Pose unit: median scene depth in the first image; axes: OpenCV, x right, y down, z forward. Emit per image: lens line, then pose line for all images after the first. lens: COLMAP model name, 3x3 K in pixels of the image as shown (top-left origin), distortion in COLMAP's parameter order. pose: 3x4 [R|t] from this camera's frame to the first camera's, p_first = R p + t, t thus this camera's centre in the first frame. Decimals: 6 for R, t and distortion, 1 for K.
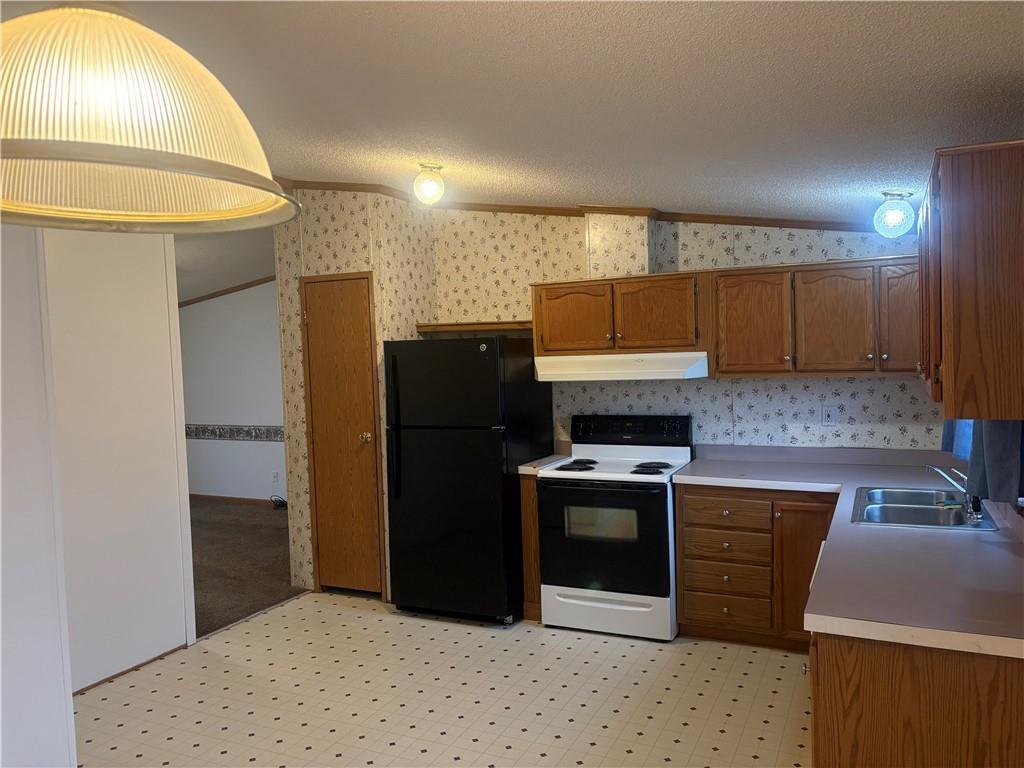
lens RADIAL K [[761.1, 0, 512.0], [0, 761.1, 384.0], [0, 0, 1]] dist [0.004462, -0.000204]
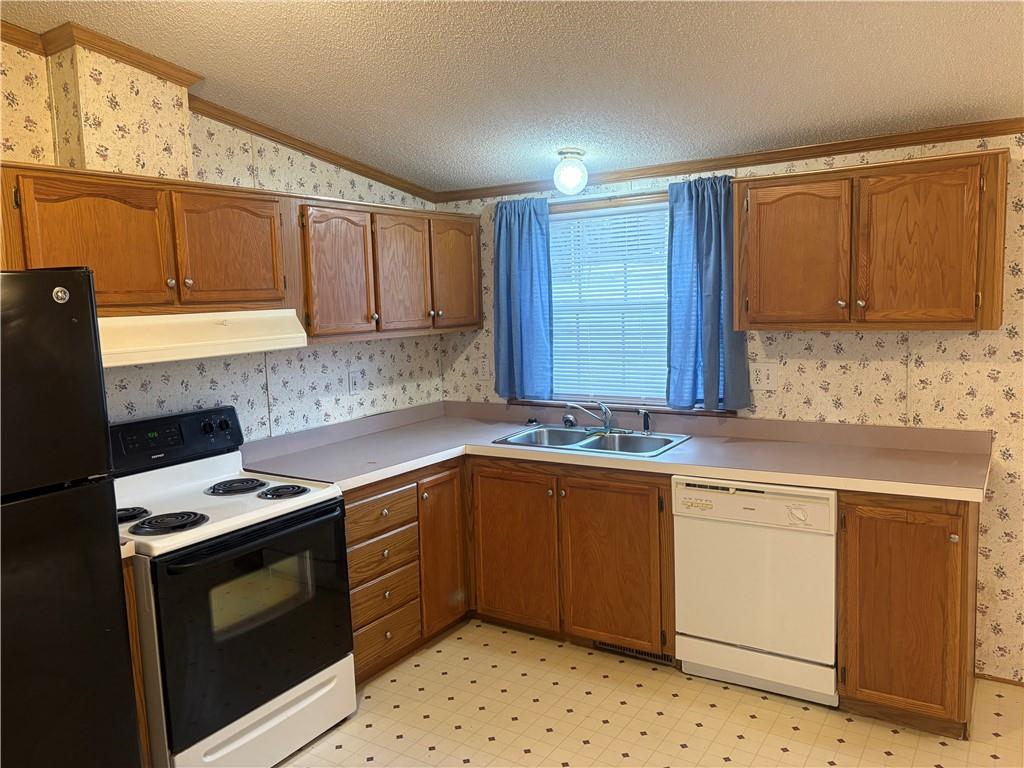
lens RADIAL K [[761.1, 0, 512.0], [0, 761.1, 384.0], [0, 0, 1]] dist [0.004462, -0.000204]
pose [[0.131973, -0.088726, 0.987274, -0.423457], [0.071577, 0.994239, 0.079784, -0.014326], [-0.988666, 0.060136, 0.137563, 0.689519]]
